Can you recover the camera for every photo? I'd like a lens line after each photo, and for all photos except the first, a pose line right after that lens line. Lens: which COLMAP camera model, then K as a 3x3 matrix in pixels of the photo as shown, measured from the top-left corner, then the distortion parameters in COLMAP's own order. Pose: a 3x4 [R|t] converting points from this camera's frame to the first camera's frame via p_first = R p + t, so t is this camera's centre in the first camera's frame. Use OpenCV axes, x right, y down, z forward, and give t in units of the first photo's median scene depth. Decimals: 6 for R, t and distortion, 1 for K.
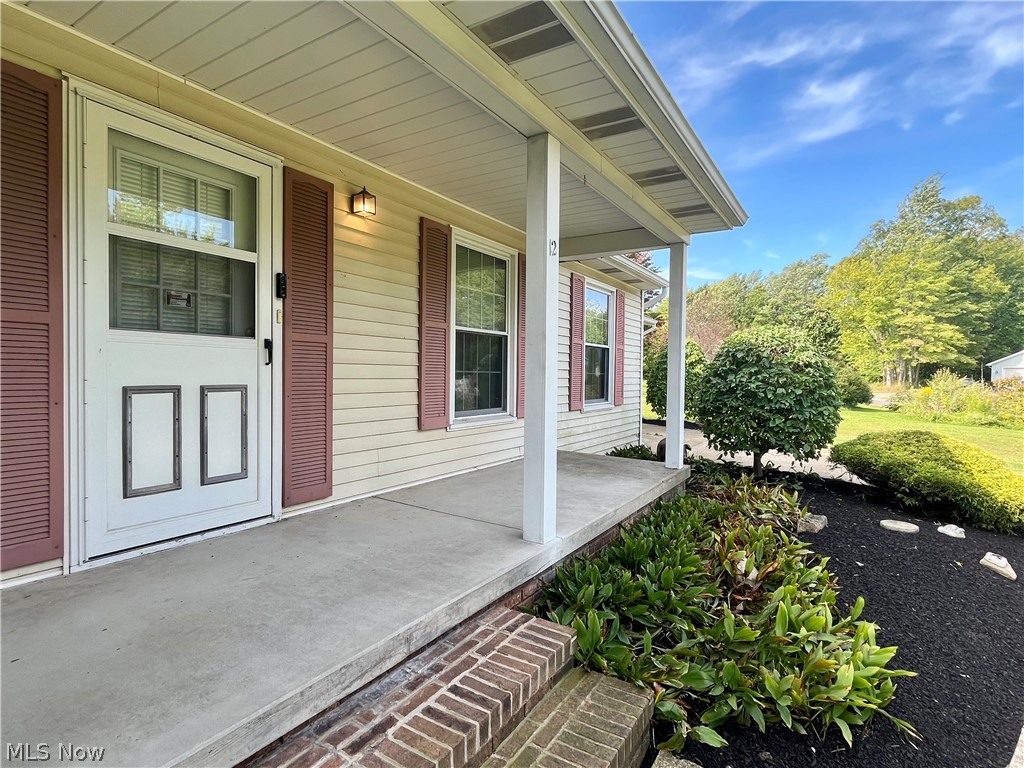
lens RADIAL K [[525.0, 0, 513.9], [0, 525.0, 382.3], [0, 0, 1]] dist [0.002501, 0.000108]
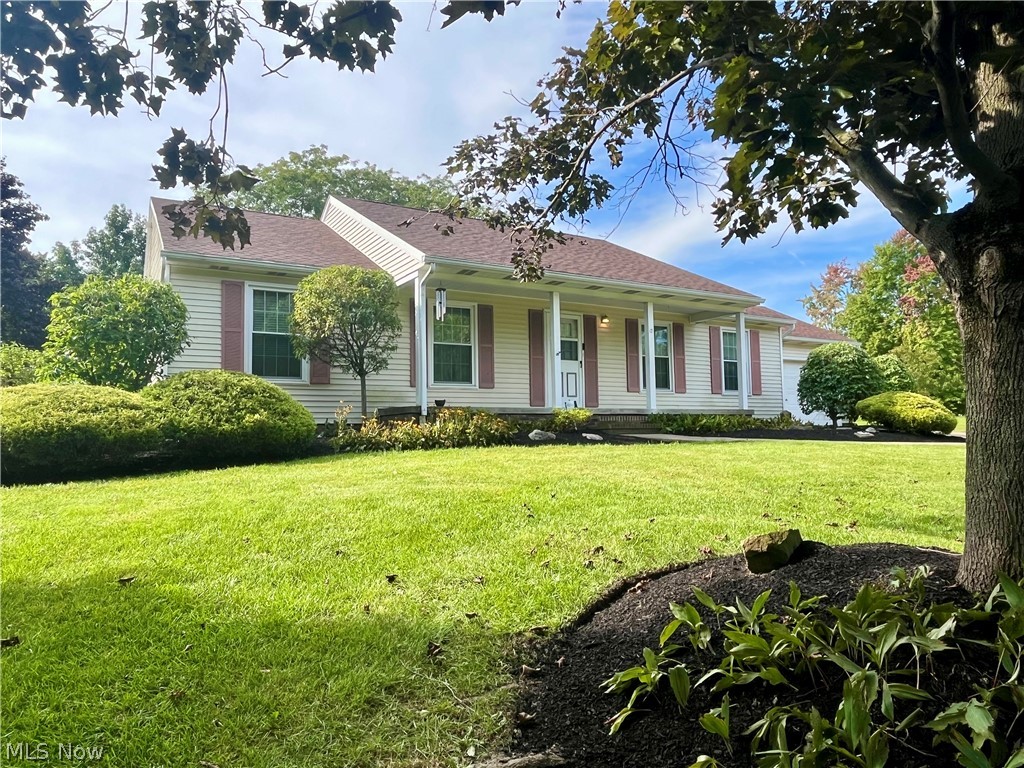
lens RADIAL K [[661.0, 0, 513.1], [0, 661.0, 383.7], [0, 0, 1]] dist [-0.000644, -0.003668]
pose [[0.889823, -0.062436, -0.452013, 1.070824], [0.019287, 0.994856, -0.099450, 0.472072], [0.455897, 0.079775, 0.886450, -2.967098]]
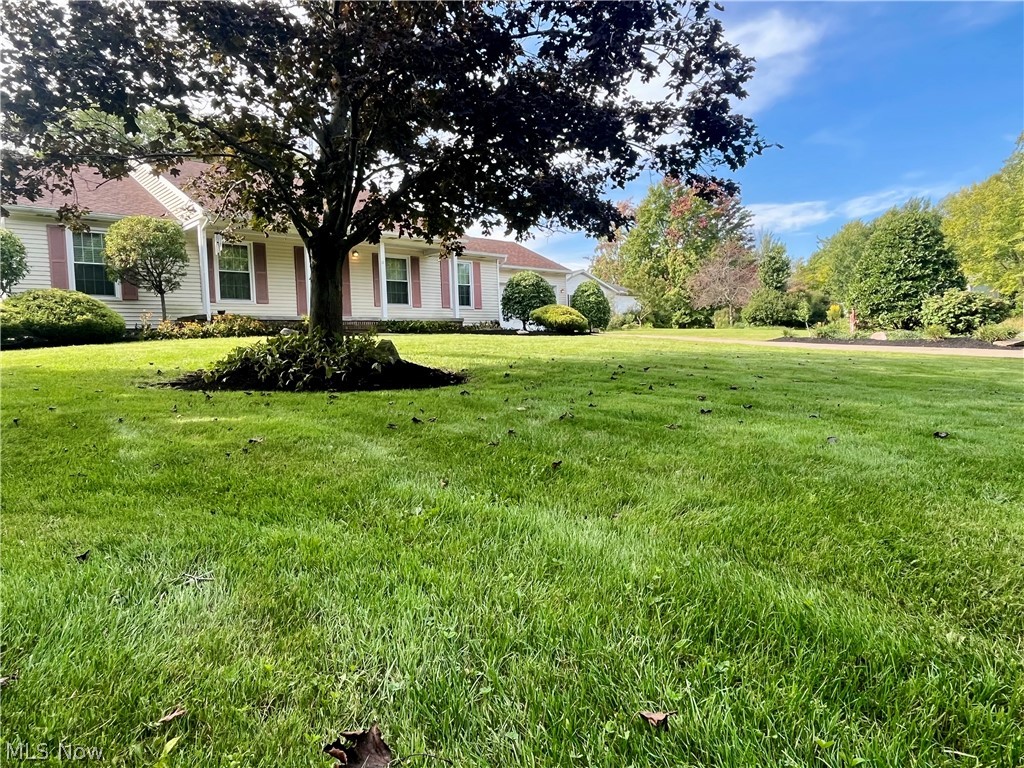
lens RADIAL K [[661.0, 0, 510.6], [0, 661.0, 385.3], [0, 0, 1]] dist [-0.000644, -0.003668]
pose [[0.965265, -0.041156, -0.258009, 2.495266], [0.048269, 0.998607, 0.021291, 0.760069], [0.256774, -0.033006, 0.965908, -4.319921]]
